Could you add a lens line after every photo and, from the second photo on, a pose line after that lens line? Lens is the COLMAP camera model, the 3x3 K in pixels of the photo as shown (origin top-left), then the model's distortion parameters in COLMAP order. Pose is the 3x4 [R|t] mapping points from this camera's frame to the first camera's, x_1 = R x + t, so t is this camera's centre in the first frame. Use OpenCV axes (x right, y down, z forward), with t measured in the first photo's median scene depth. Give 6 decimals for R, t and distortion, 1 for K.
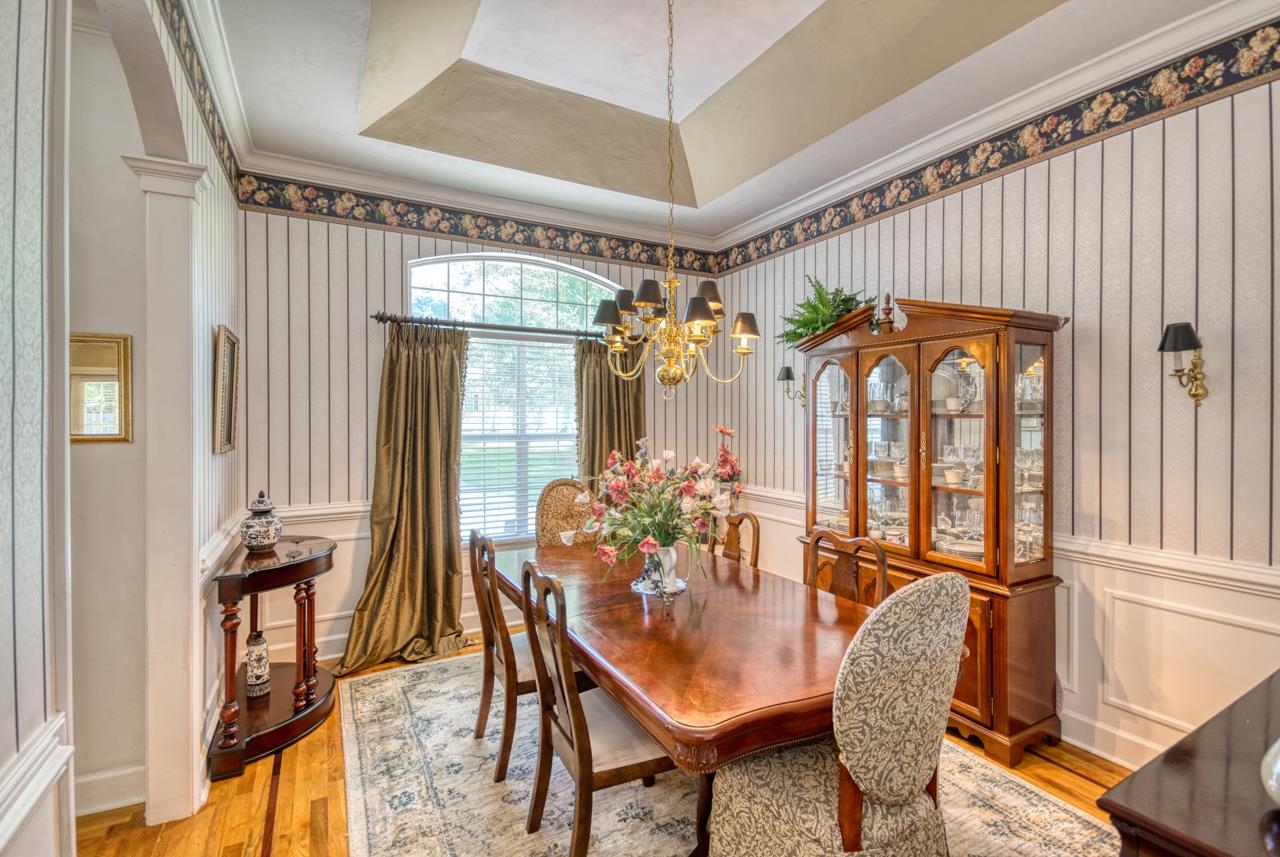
lens RADIAL K [[586.3, 0, 644.3], [0, 586.3, 425.1], [0, 0, 1]] dist [0.013642, -0.000873]
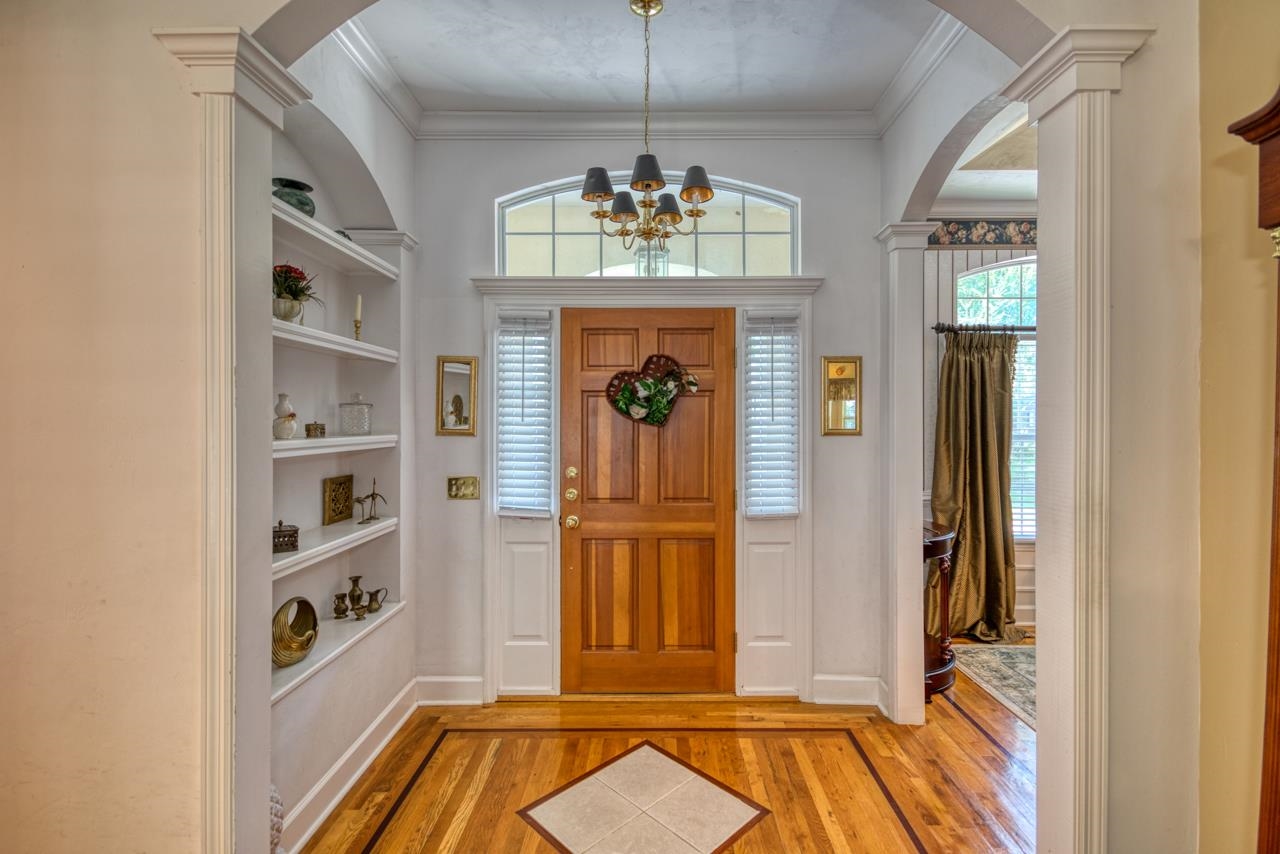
lens RADIAL K [[583.2, 0, 659.4], [0, 583.2, 425.0], [0, 0, 1]] dist [0.021237, -0.000627]
pose [[0.877780, 0.004451, -0.479043, -0.369042], [-0.006632, 0.999974, -0.002860, 0.007776], [0.479018, 0.005688, 0.877787, -0.225802]]
